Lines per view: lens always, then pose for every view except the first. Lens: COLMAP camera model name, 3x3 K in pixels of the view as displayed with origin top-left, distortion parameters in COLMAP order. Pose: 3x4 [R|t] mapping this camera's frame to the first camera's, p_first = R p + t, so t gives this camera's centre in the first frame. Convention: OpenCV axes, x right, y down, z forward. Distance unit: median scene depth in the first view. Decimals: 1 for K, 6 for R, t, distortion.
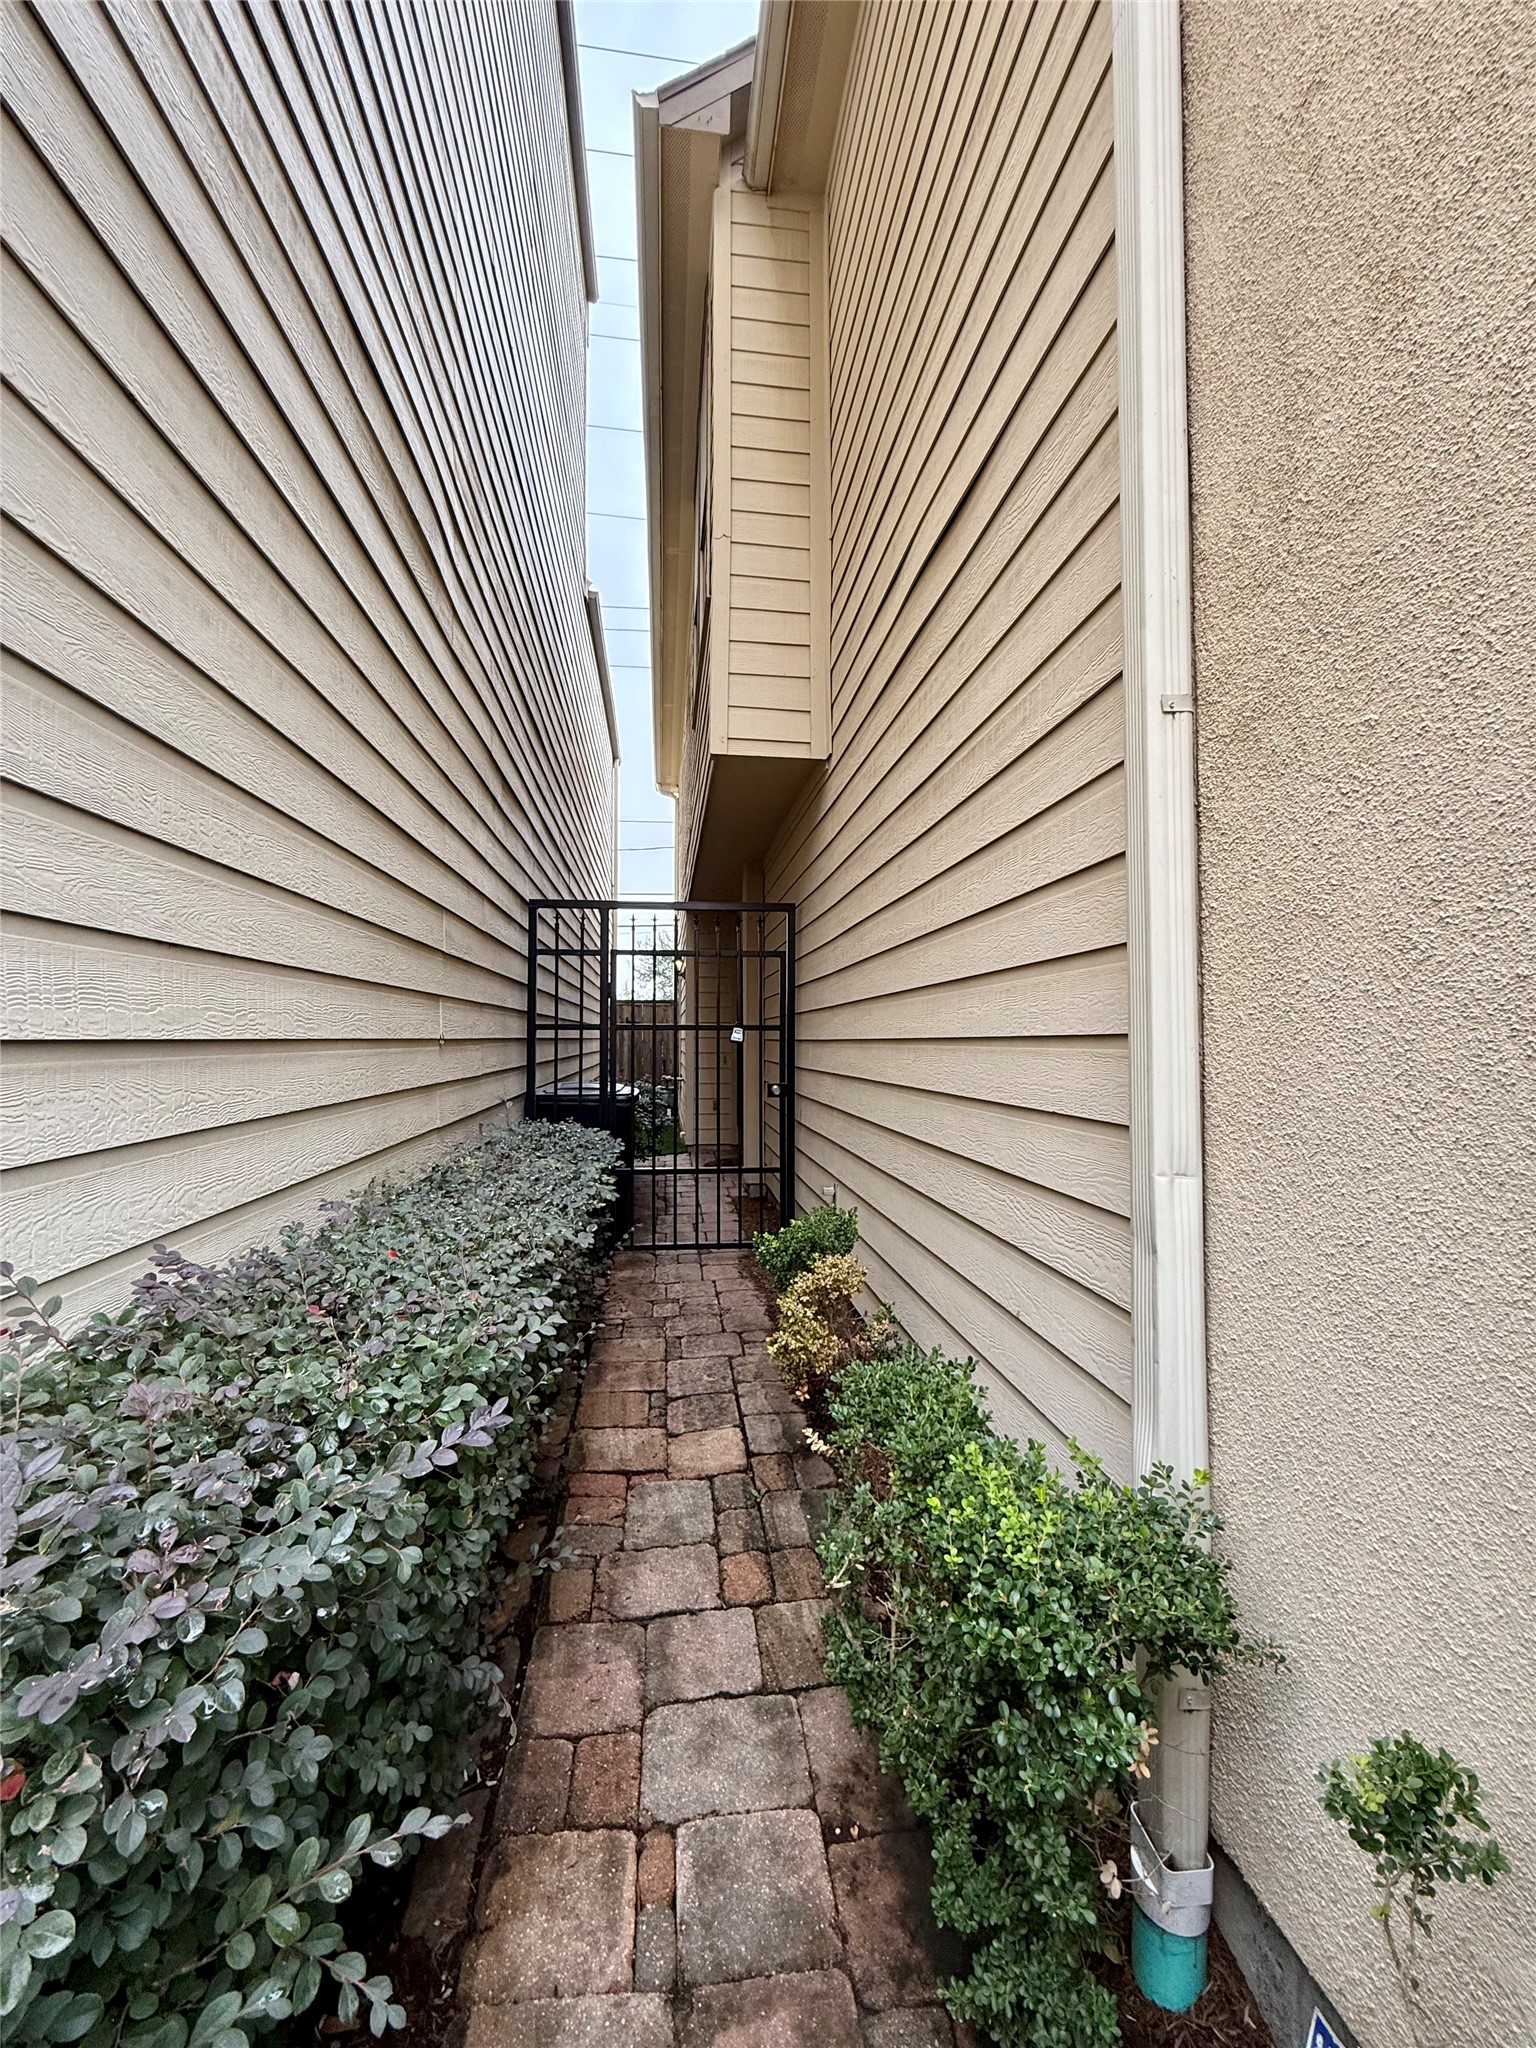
lens RADIAL K [[819.5, 0, 776.5], [0, 819.5, 1031.2], [0, 0, 1]] dist [-0.003017, 0.000659]
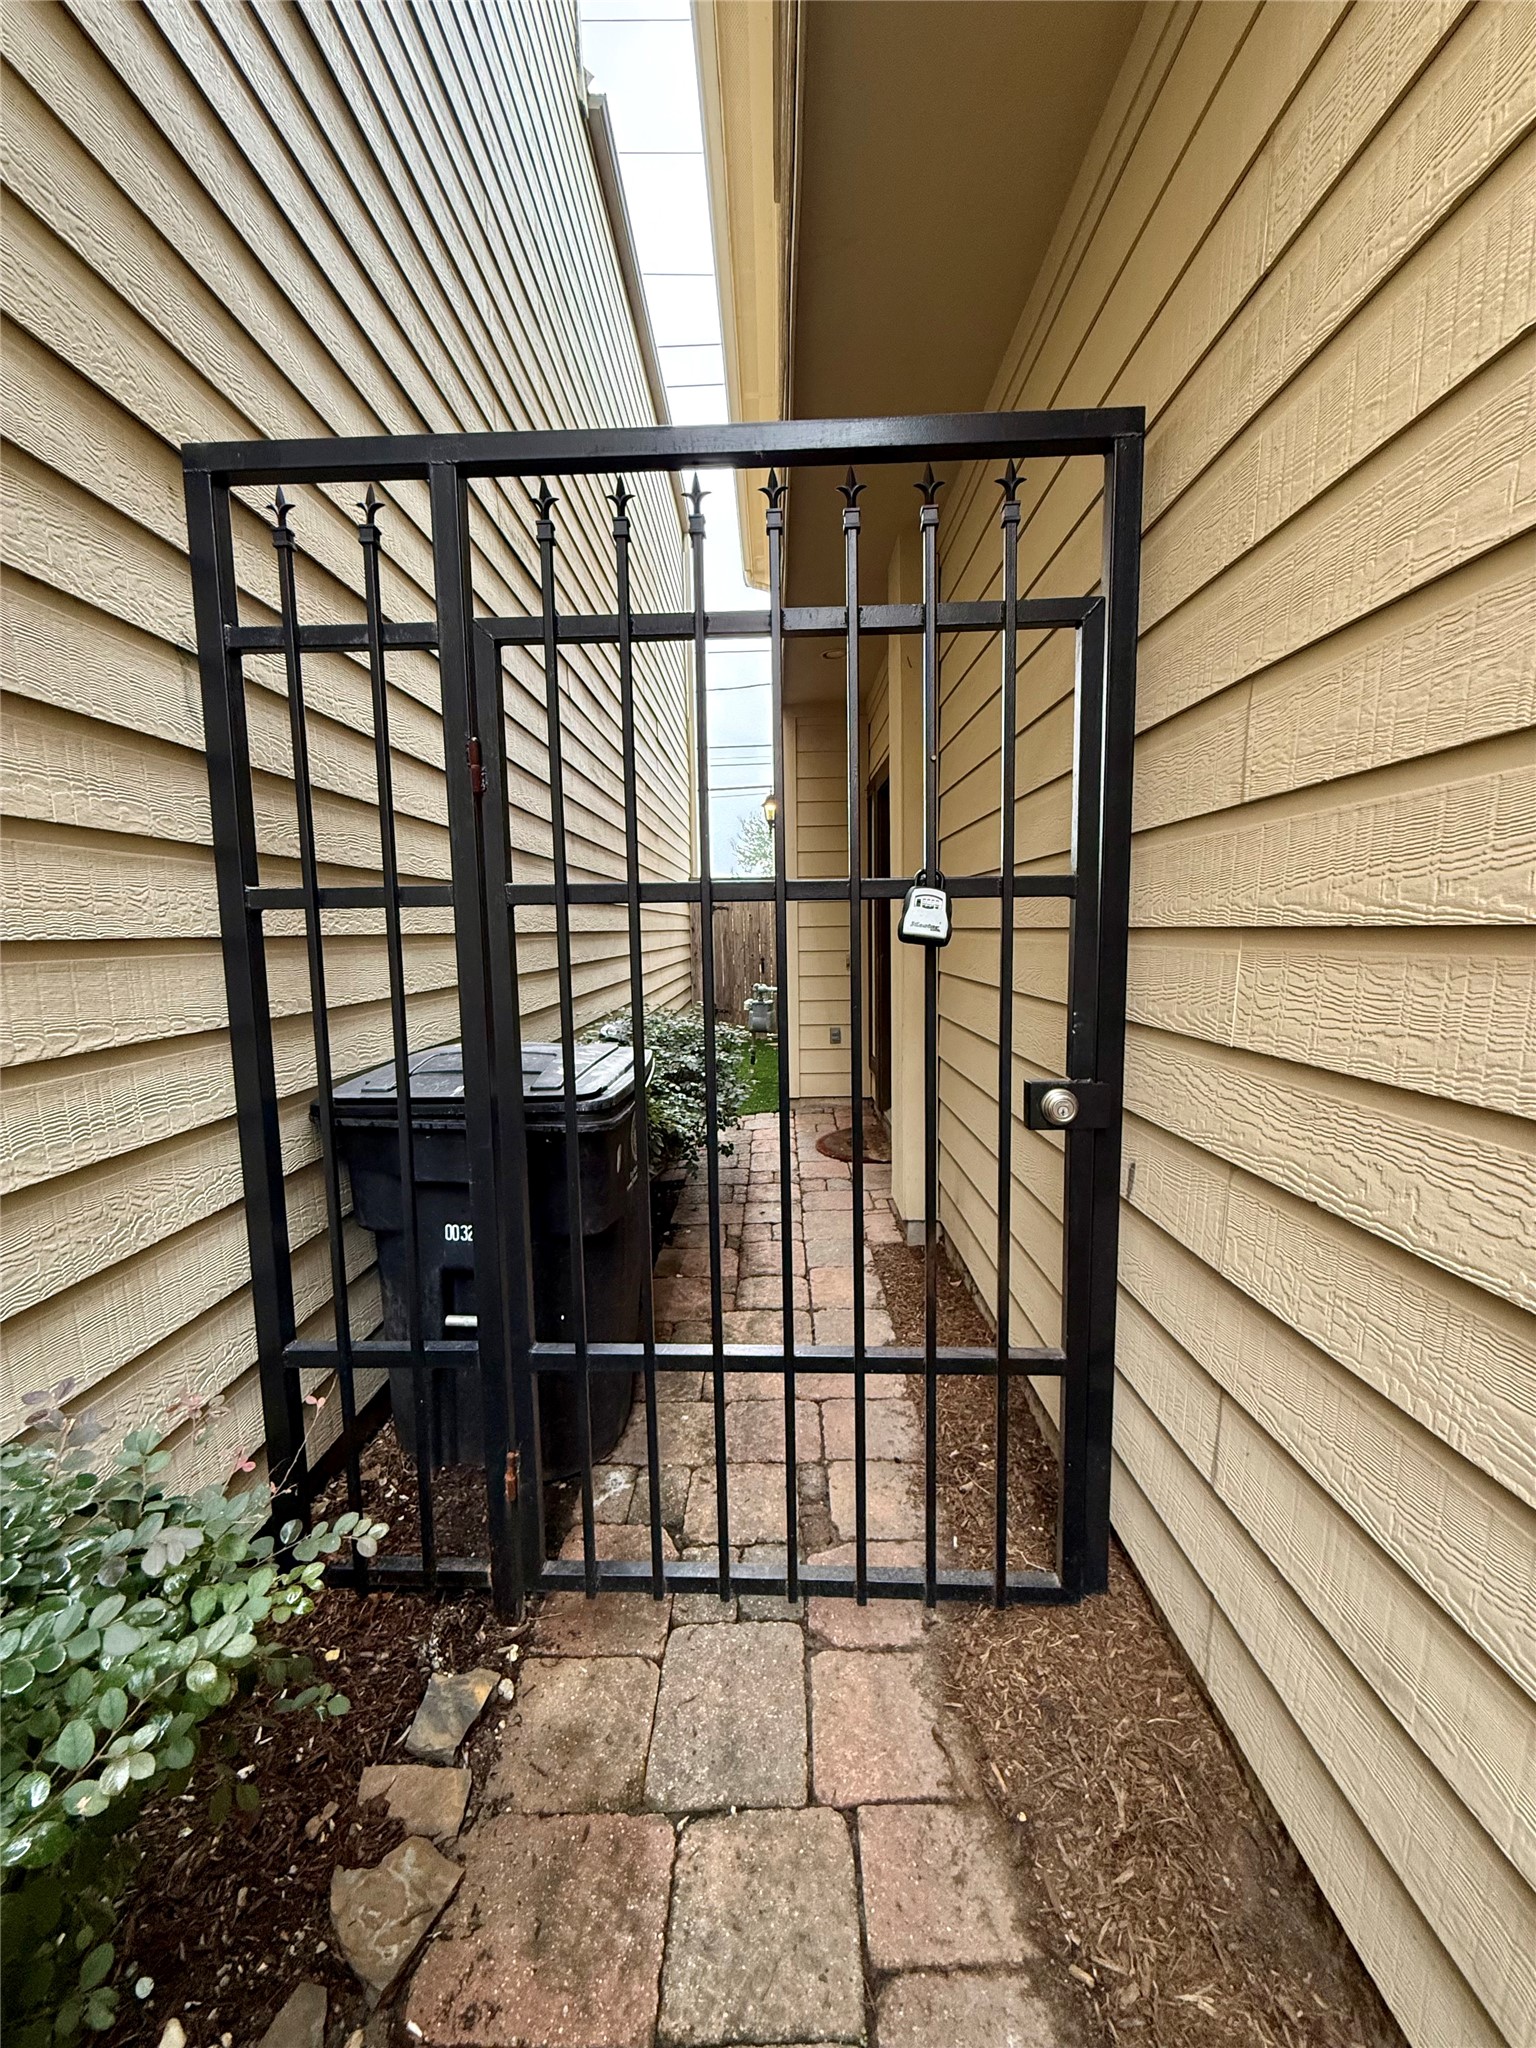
lens RADIAL K [[819.5, 0, 764.1], [0, 819.5, 1037.4], [0, 0, 1]] dist [-0.003017, 0.000659]
pose [[0.988653, 0.002186, -0.150200, -0.060198], [0.016146, 0.992556, 0.120717, 0.011967], [0.149345, -0.121772, 0.981258, 0.700771]]
